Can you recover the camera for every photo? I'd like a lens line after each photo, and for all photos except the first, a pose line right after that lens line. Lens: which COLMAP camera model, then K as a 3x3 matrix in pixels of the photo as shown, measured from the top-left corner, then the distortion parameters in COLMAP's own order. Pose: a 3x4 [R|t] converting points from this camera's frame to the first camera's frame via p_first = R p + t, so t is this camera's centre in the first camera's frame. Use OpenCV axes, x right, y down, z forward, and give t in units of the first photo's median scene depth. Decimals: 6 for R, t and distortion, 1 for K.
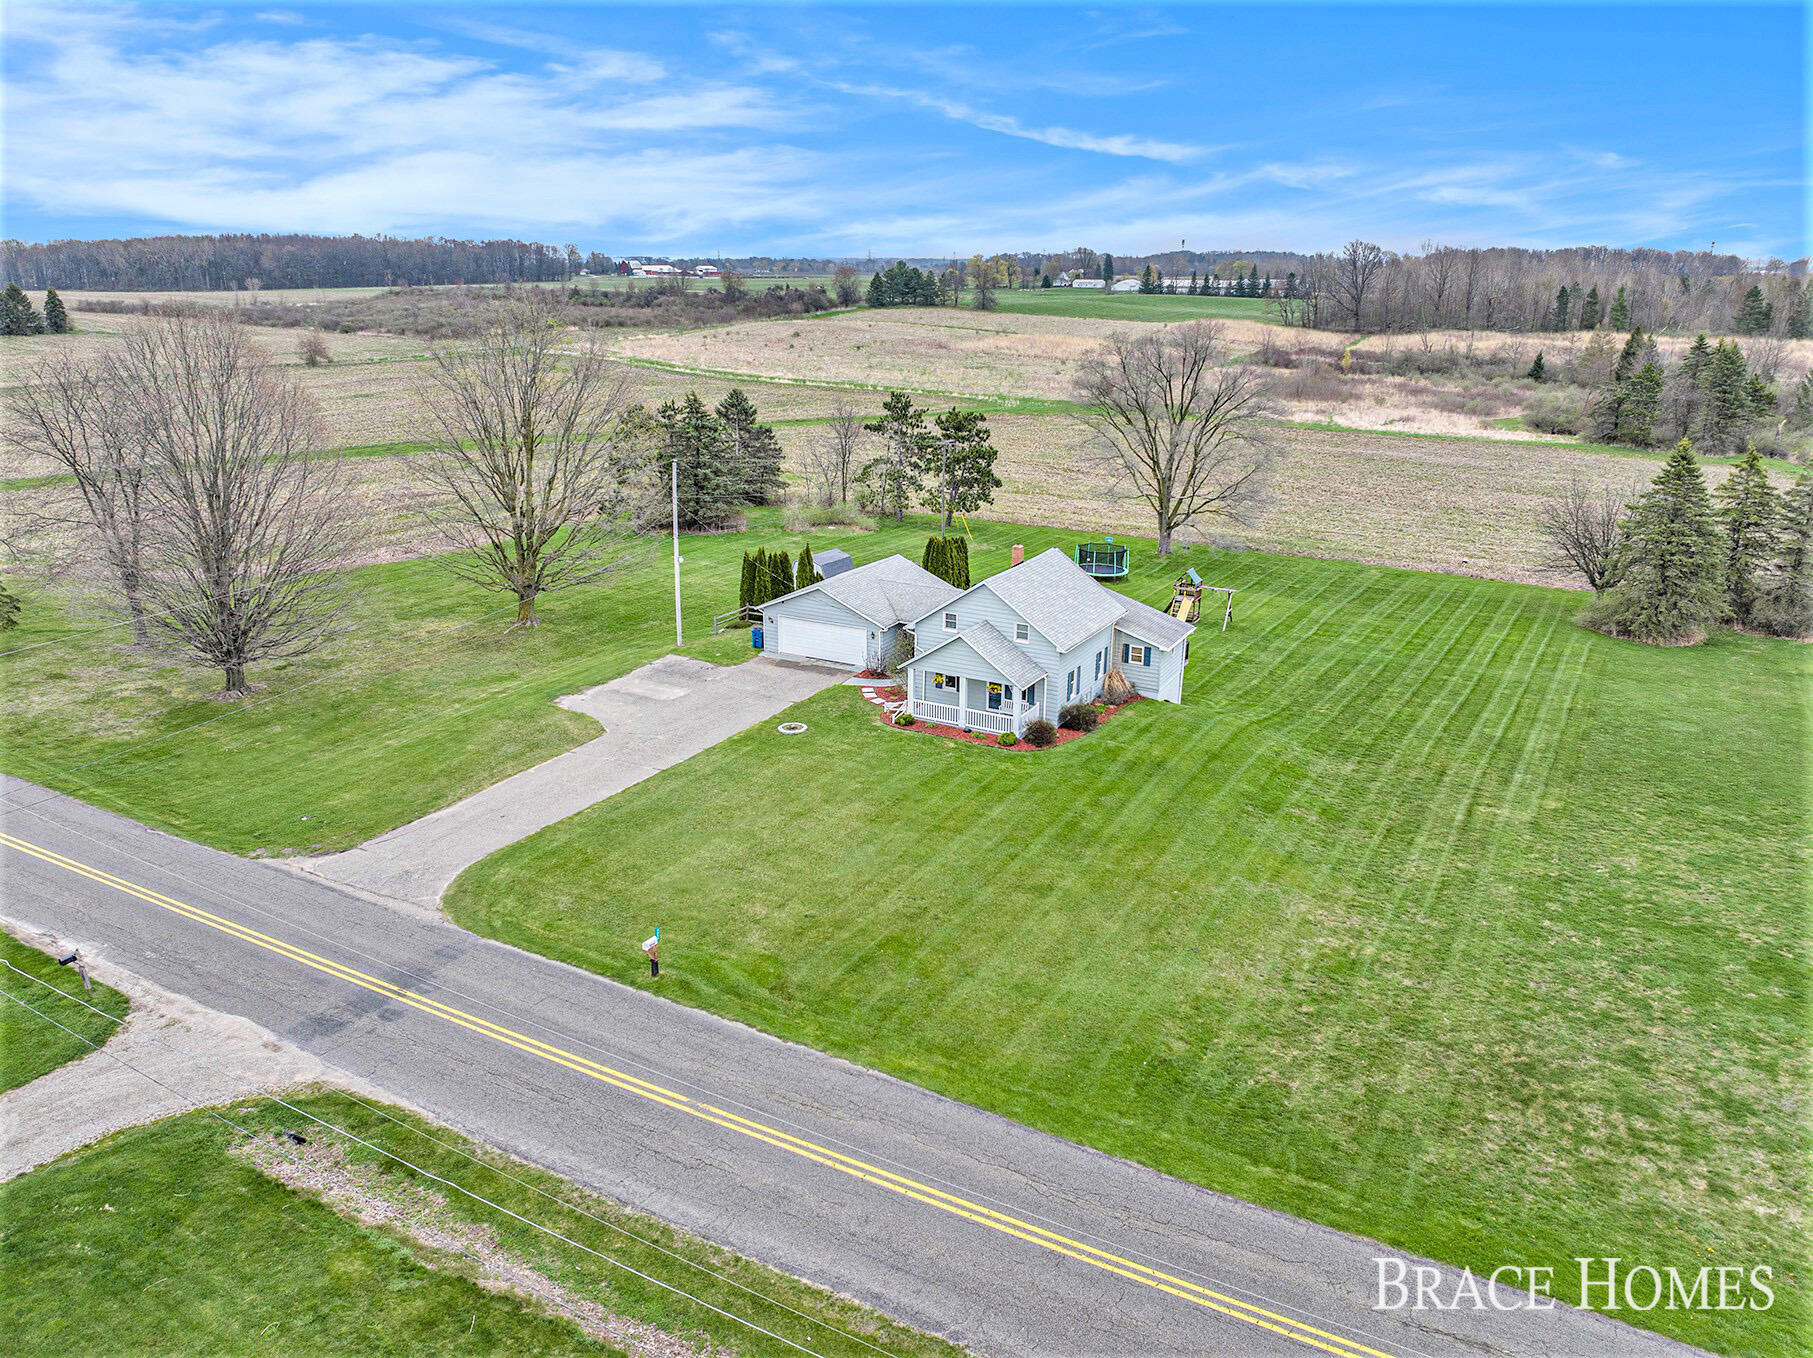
lens RADIAL K [[1278.5, 0, 907.4], [0, 1278.5, 677.5], [0, 0, 1]] dist [-0.031761, -0.012572]
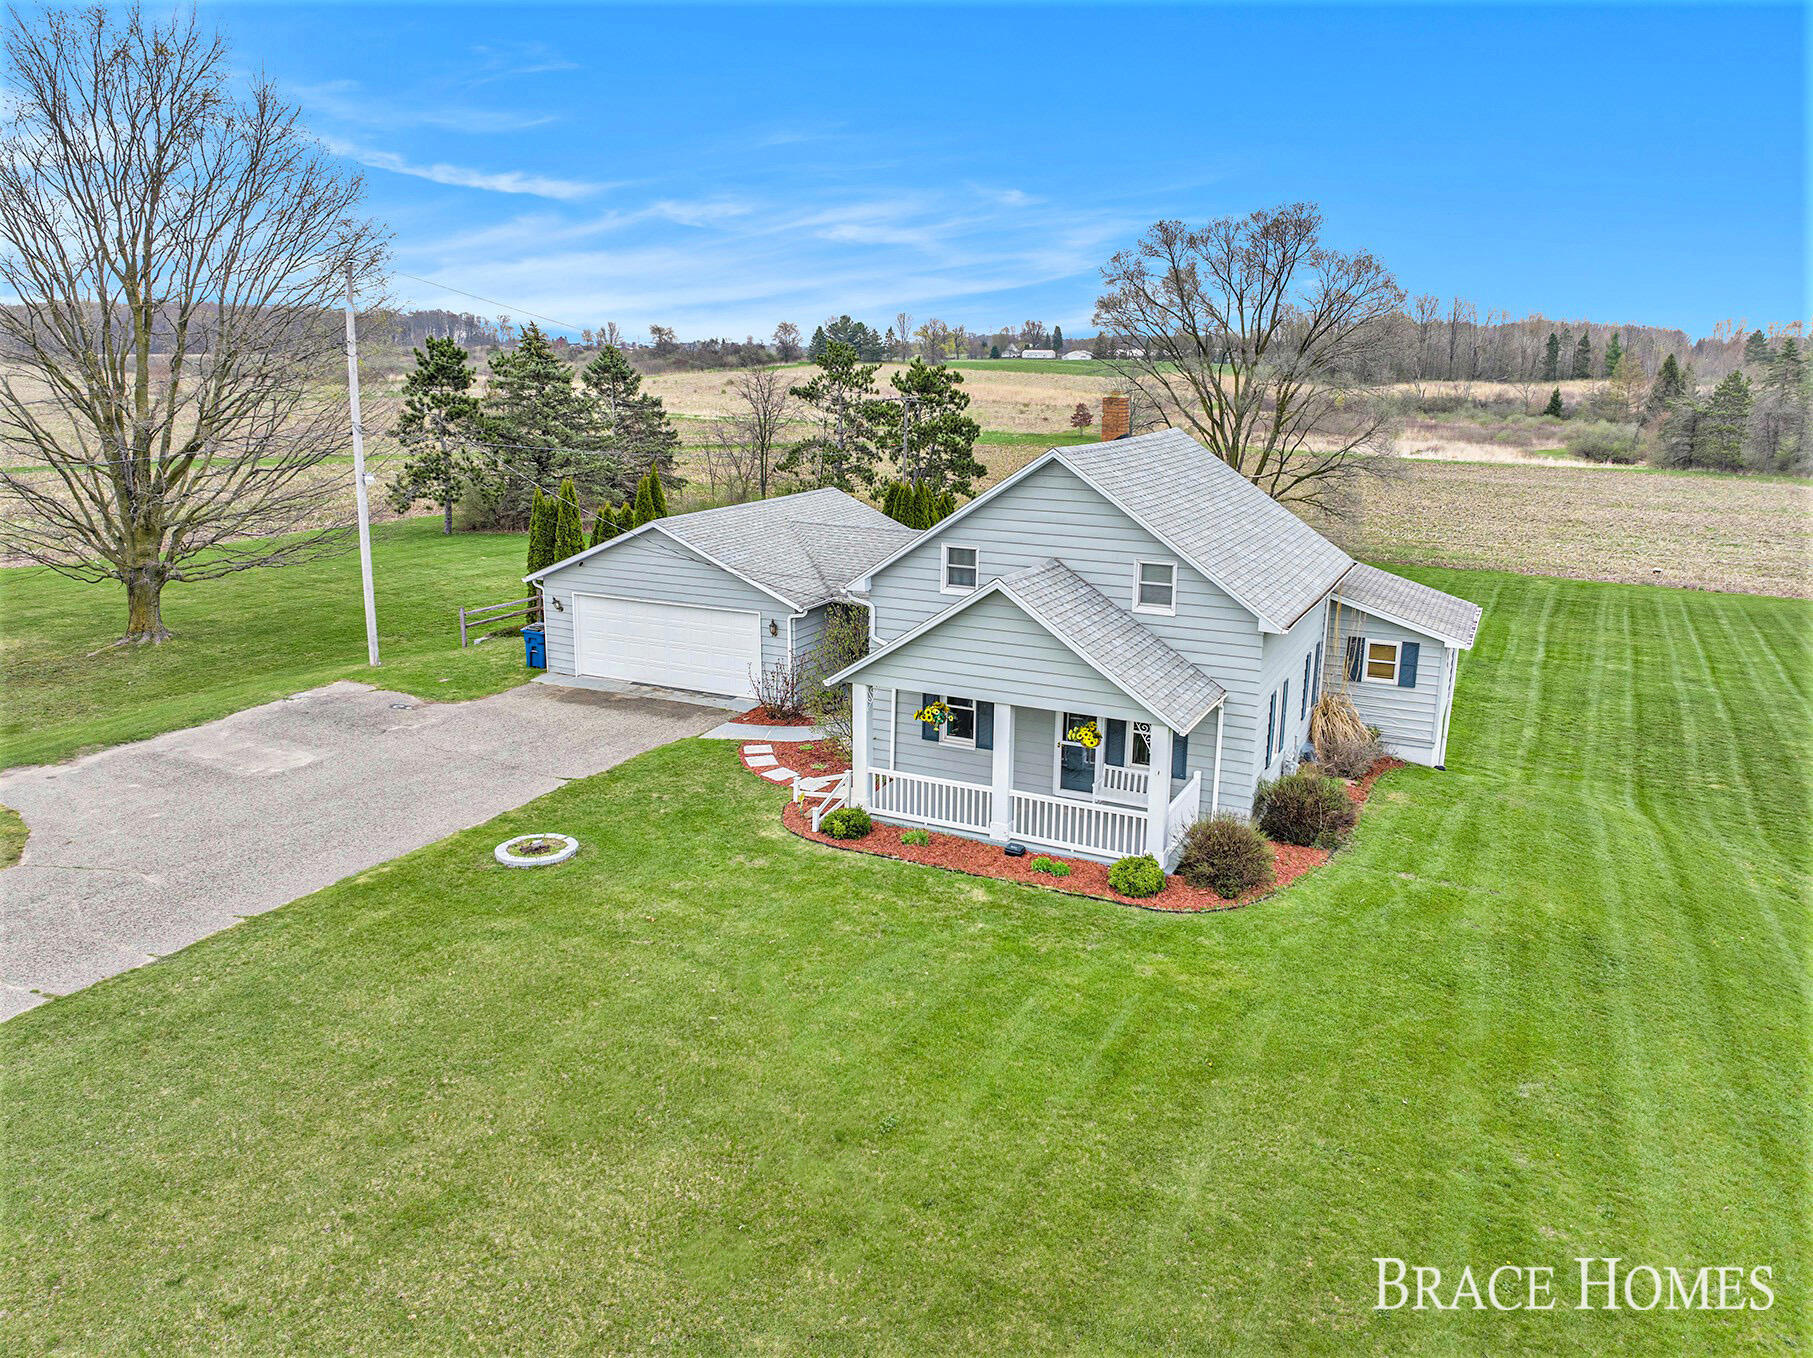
lens RADIAL K [[1278.5, 0, 911.9], [0, 1278.5, 671.7], [0, 0, 1]] dist [-0.031761, -0.012572]
pose [[0.998966, -0.006752, 0.044962, 0.000851], [0.009942, 0.997419, -0.071106, 0.014850], [-0.044366, 0.071480, 0.996455, 0.582059]]
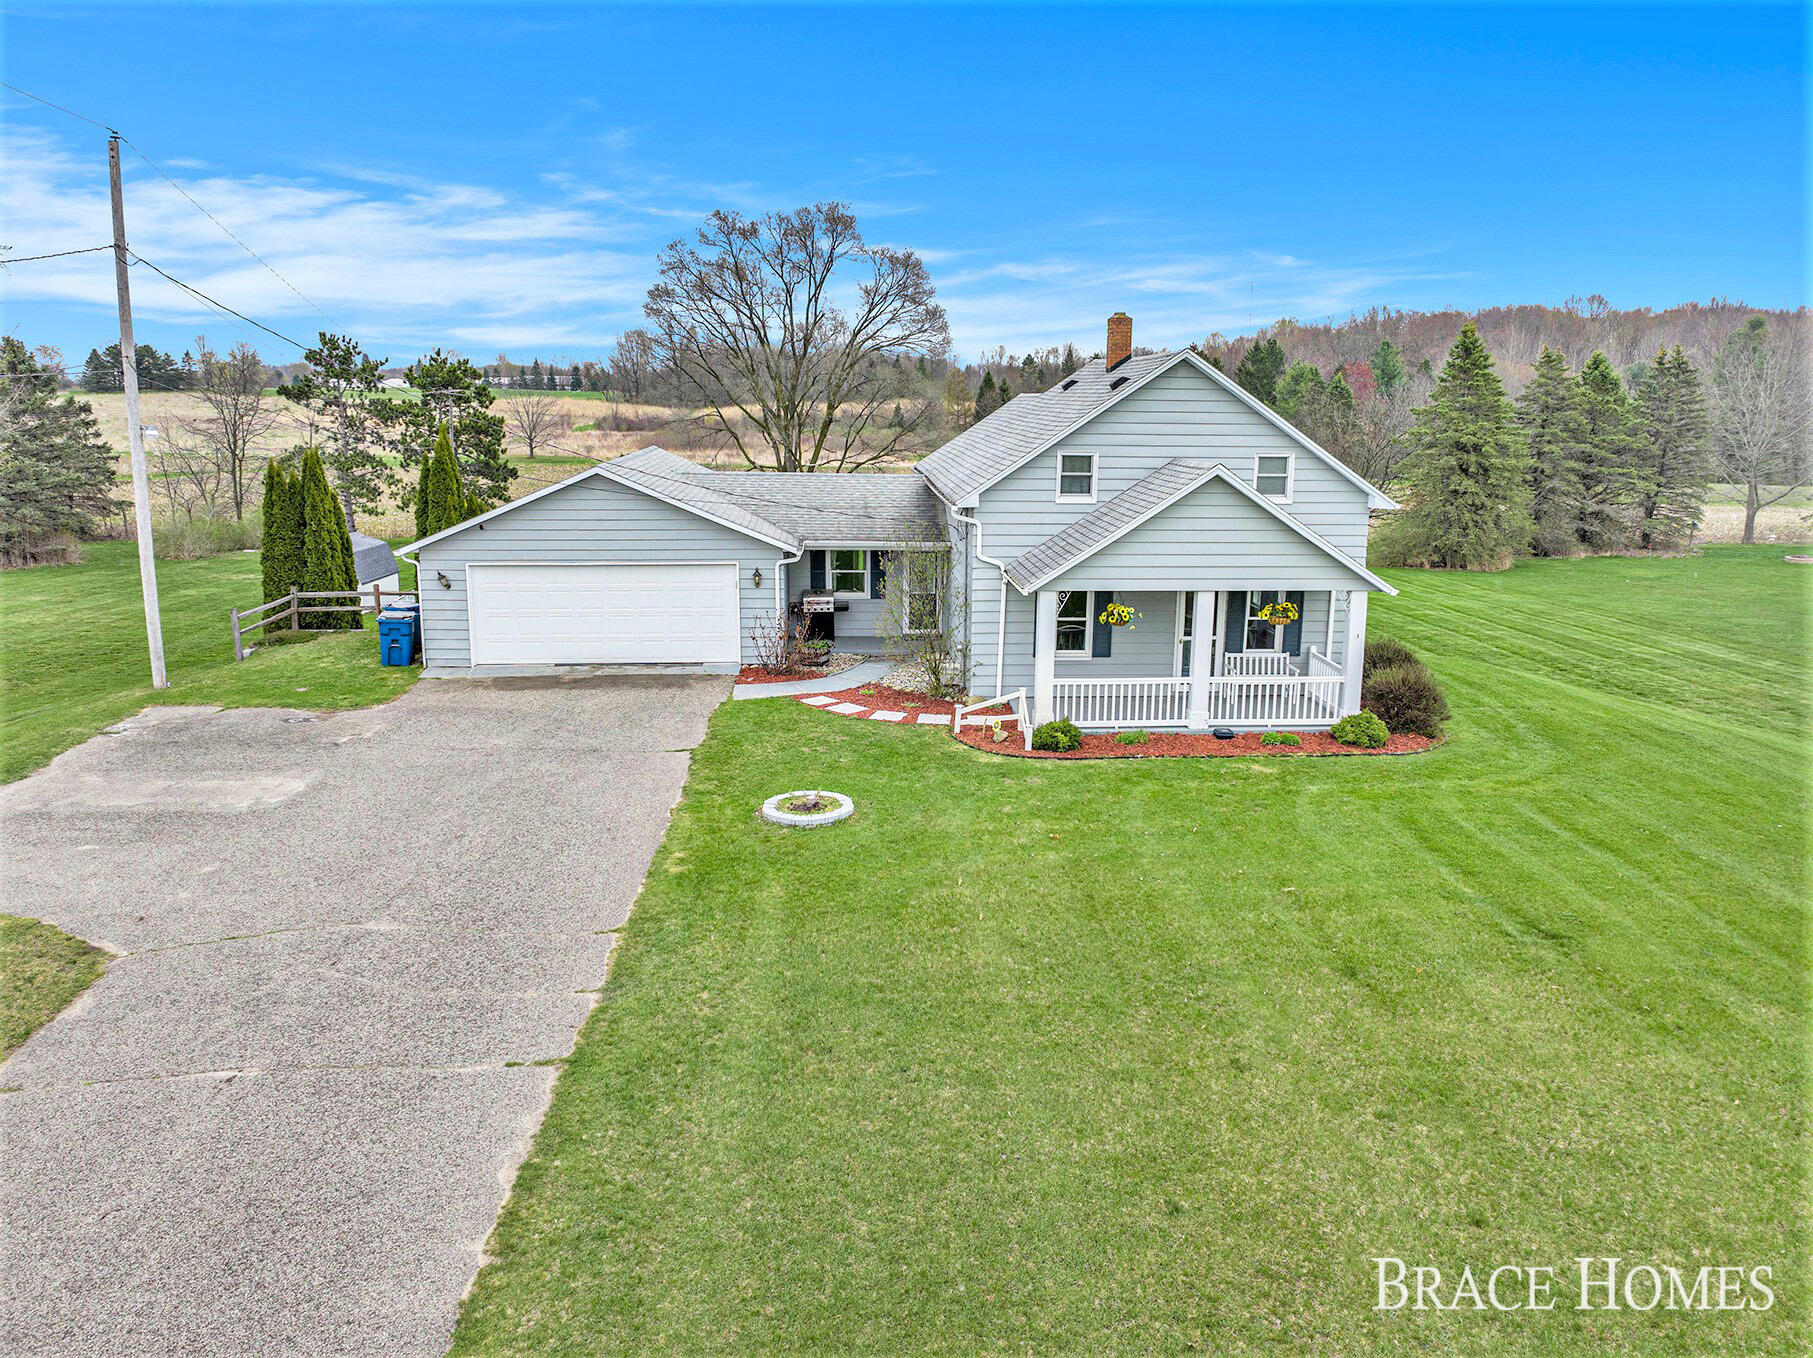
lens RADIAL K [[1278.5, 0, 914.6], [0, 1278.5, 671.3], [0, 0, 1]] dist [-0.031761, -0.012572]
pose [[0.841272, -0.113447, 0.528575, -0.209649], [0.163622, 0.985308, -0.048944, 0.024705], [-0.515257, 0.127661, 0.847475, 0.668332]]
